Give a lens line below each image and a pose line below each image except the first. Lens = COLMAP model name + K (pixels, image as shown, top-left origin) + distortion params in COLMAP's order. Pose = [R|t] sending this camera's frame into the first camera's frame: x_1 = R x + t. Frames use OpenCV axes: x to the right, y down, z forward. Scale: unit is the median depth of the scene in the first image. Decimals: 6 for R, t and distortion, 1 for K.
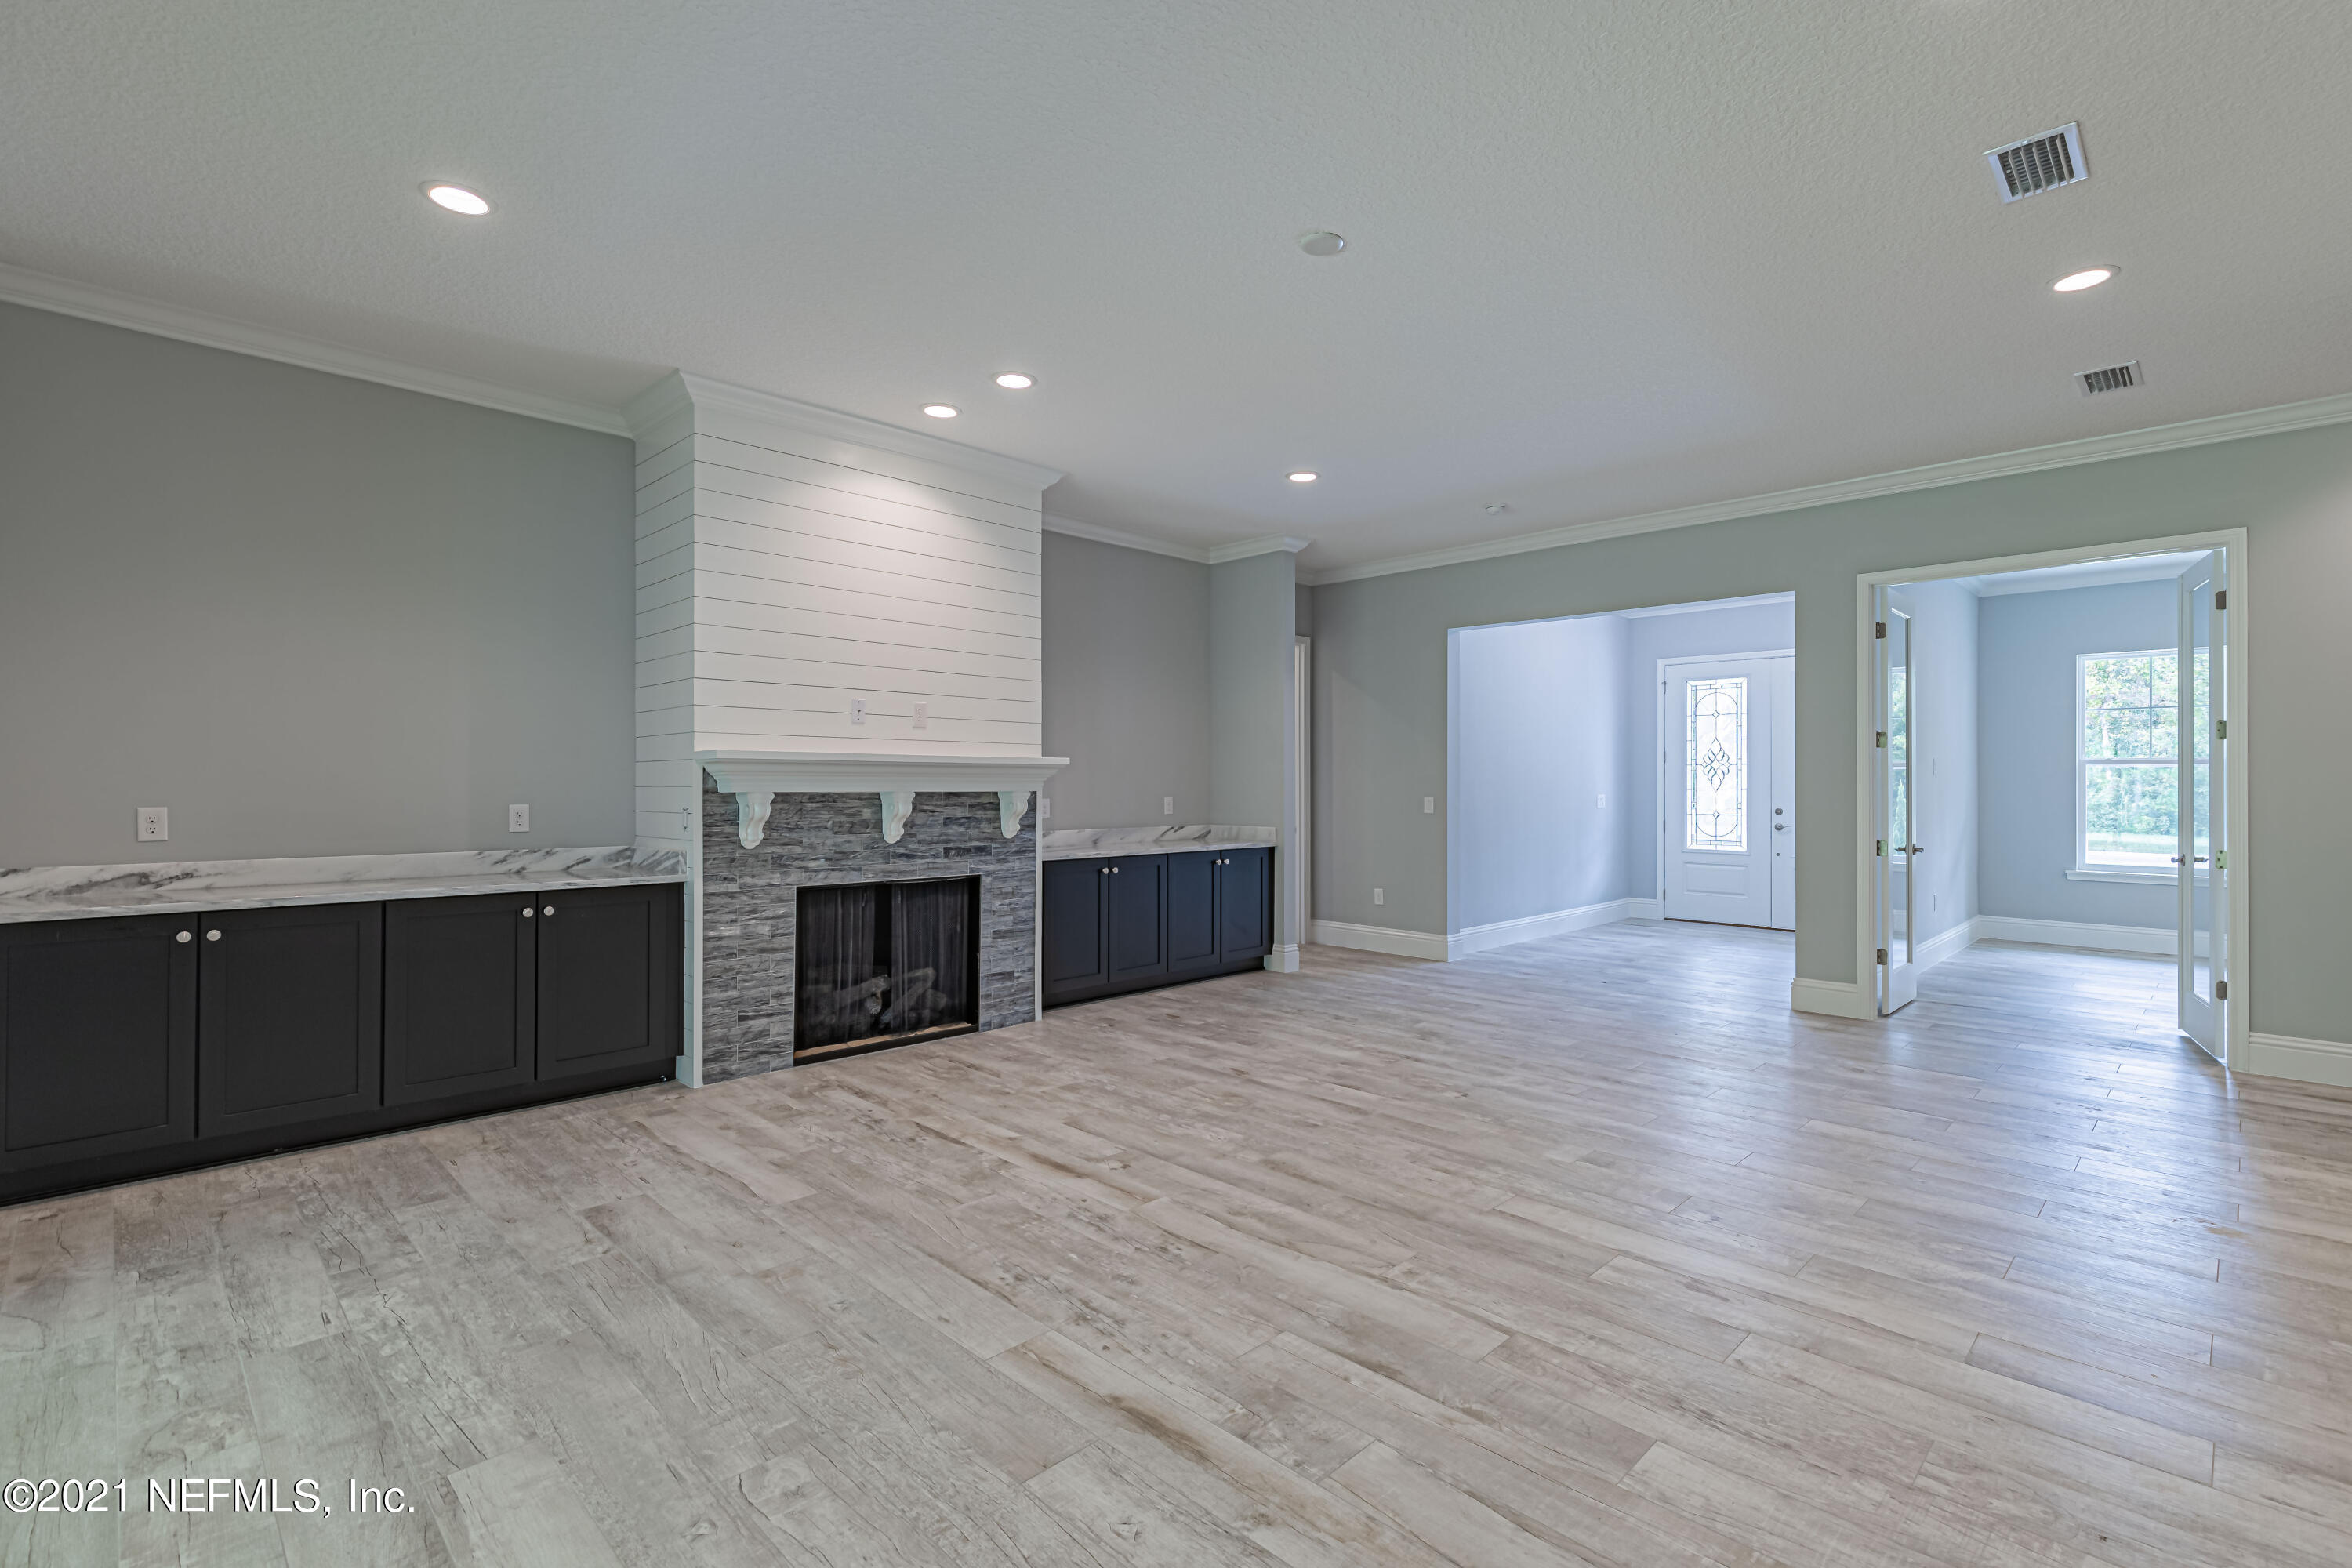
lens RADIAL K [[1065.3, 0, 1187.9], [0, 1065.3, 776.2], [0, 0, 1]] dist [0.006001, -0.001515]
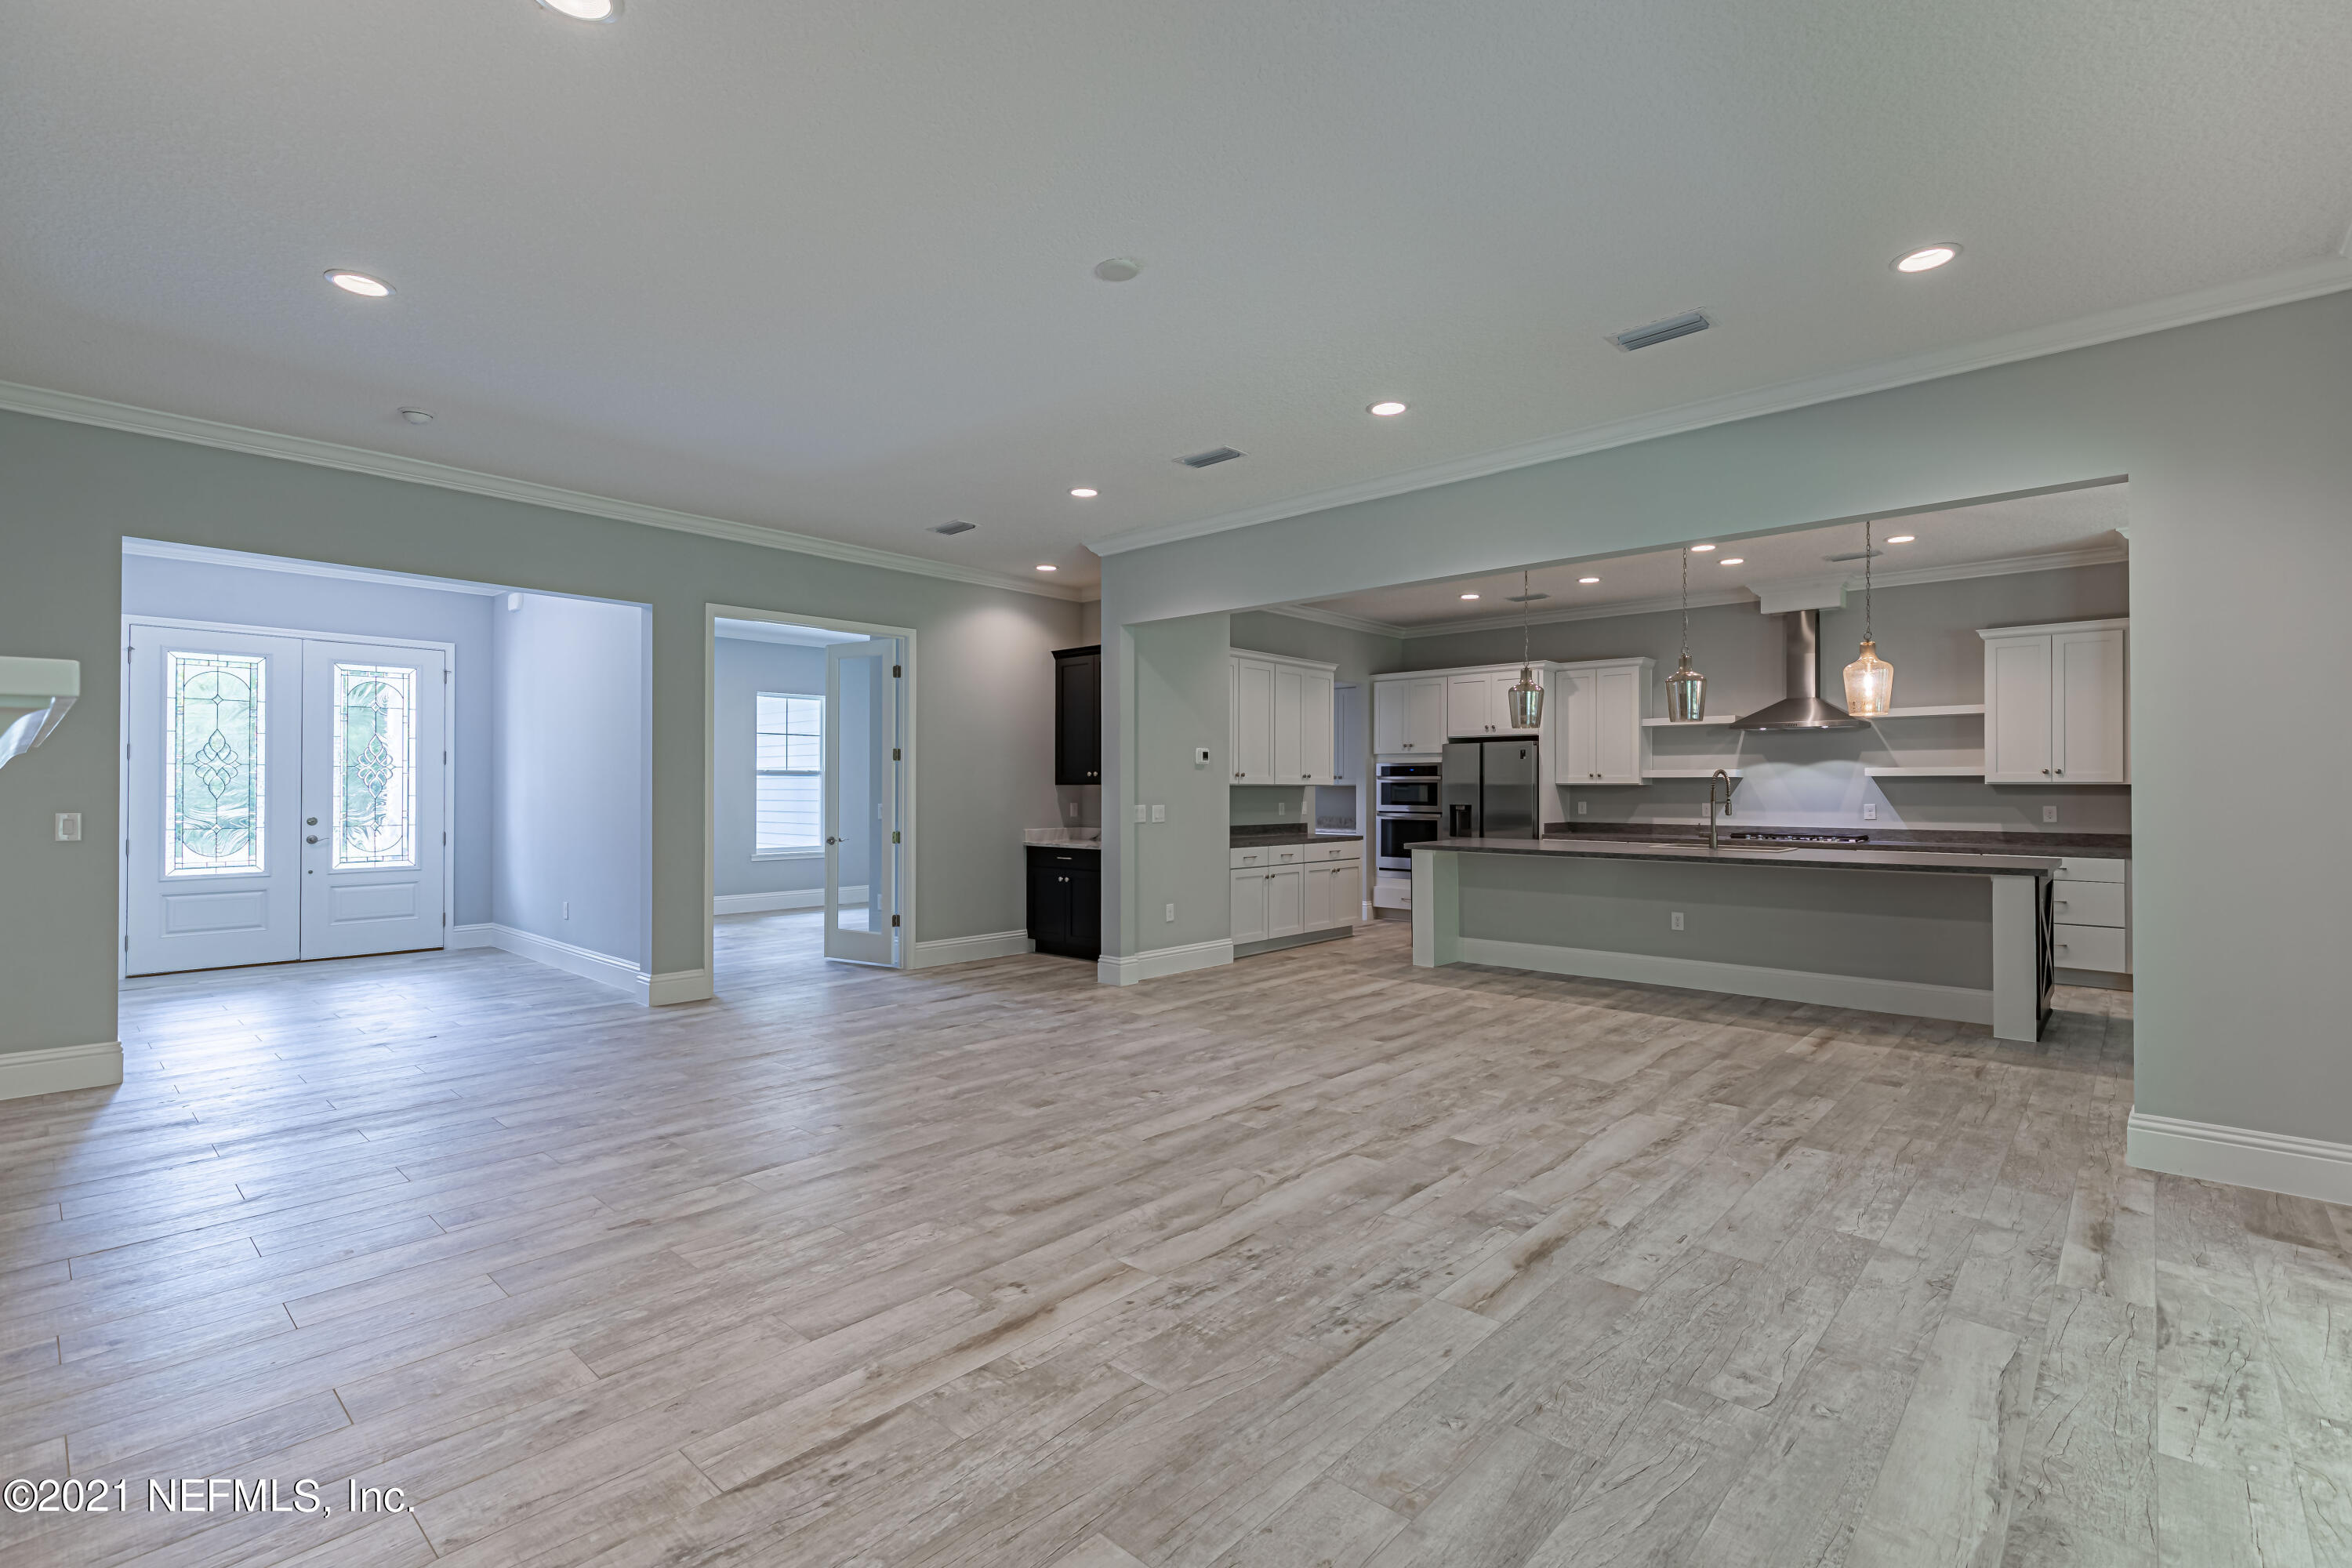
lens RADIAL K [[1065.3, 0, 1165.2], [0, 1065.3, 777.3], [0, 0, 1]] dist [0.006001, -0.001515]
pose [[-0.034517, 0.008312, 0.999370, -0.731438], [-0.007708, 0.999933, -0.008583, 0.000270], [-0.999374, -0.007999, -0.034451, 0.796296]]
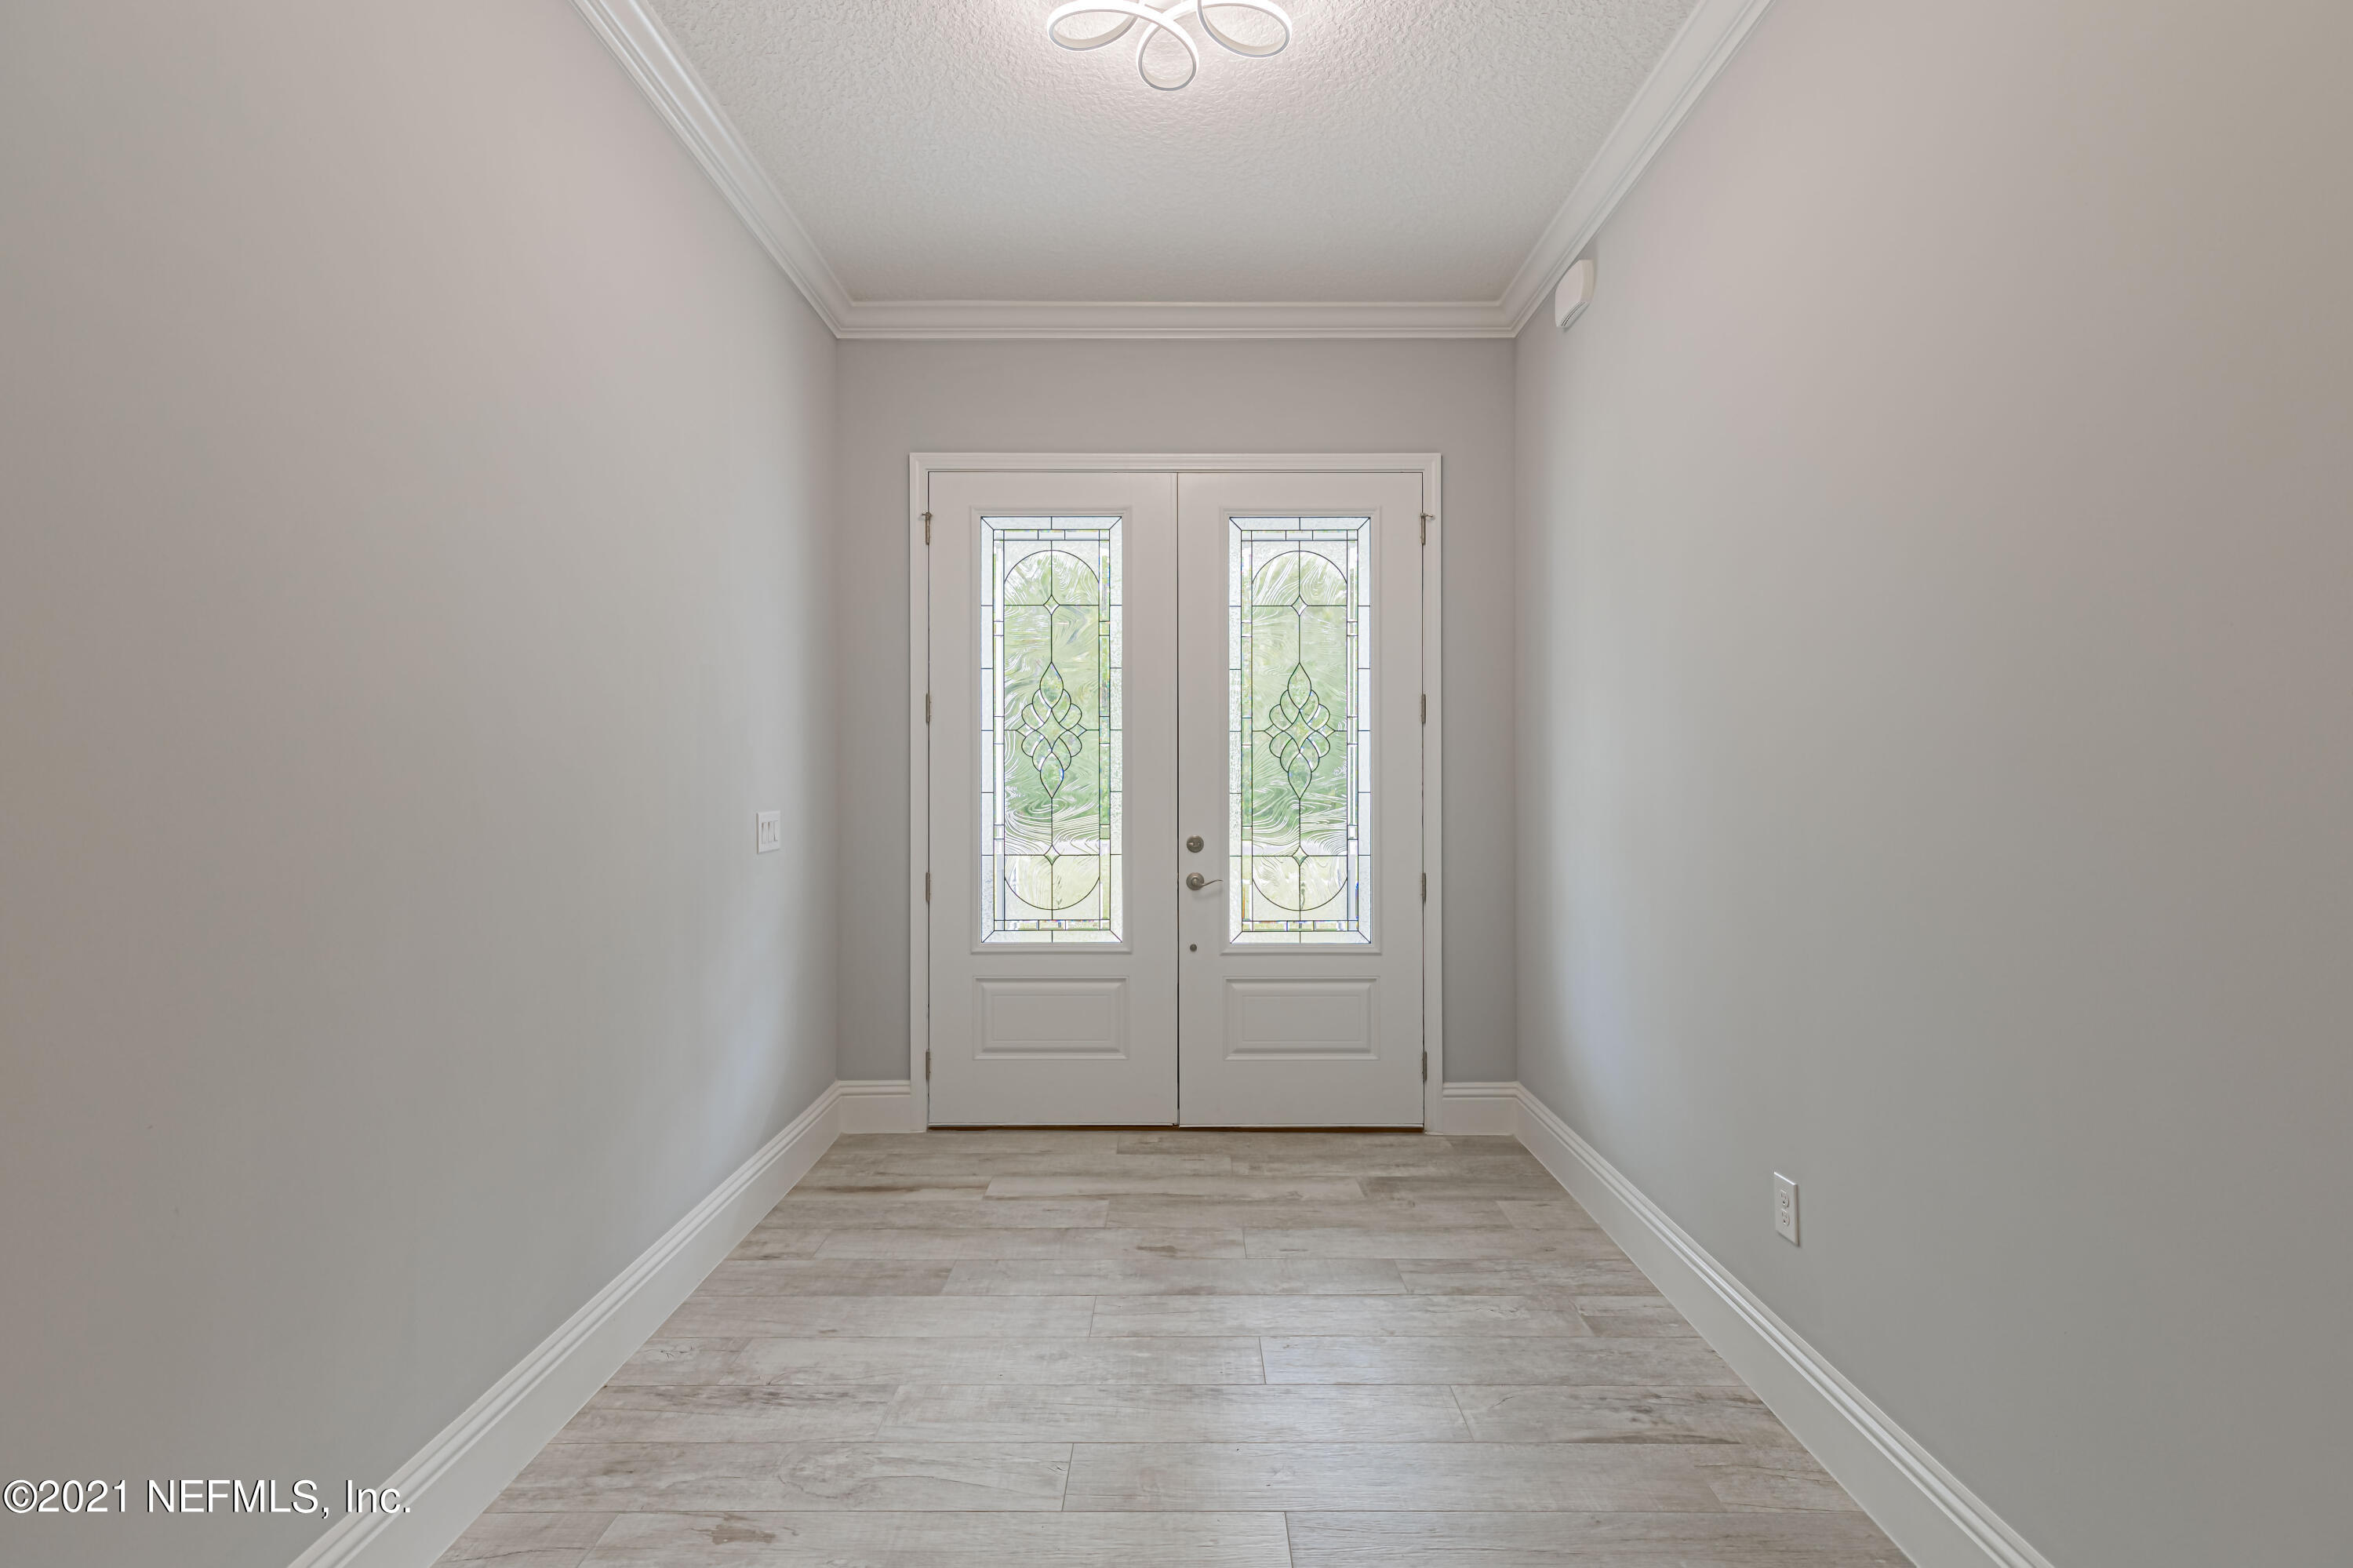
lens RADIAL K [[1065.8, 0, 1192.6], [0, 1065.8, 776.4], [0, 0, 1]] dist [0.006001, -0.001515]
pose [[0.699412, -0.001068, 0.714718, 0.581618], [-0.004231, 0.999975, 0.005634, 0.009804], [-0.714706, -0.006965, 0.699390, 1.615184]]
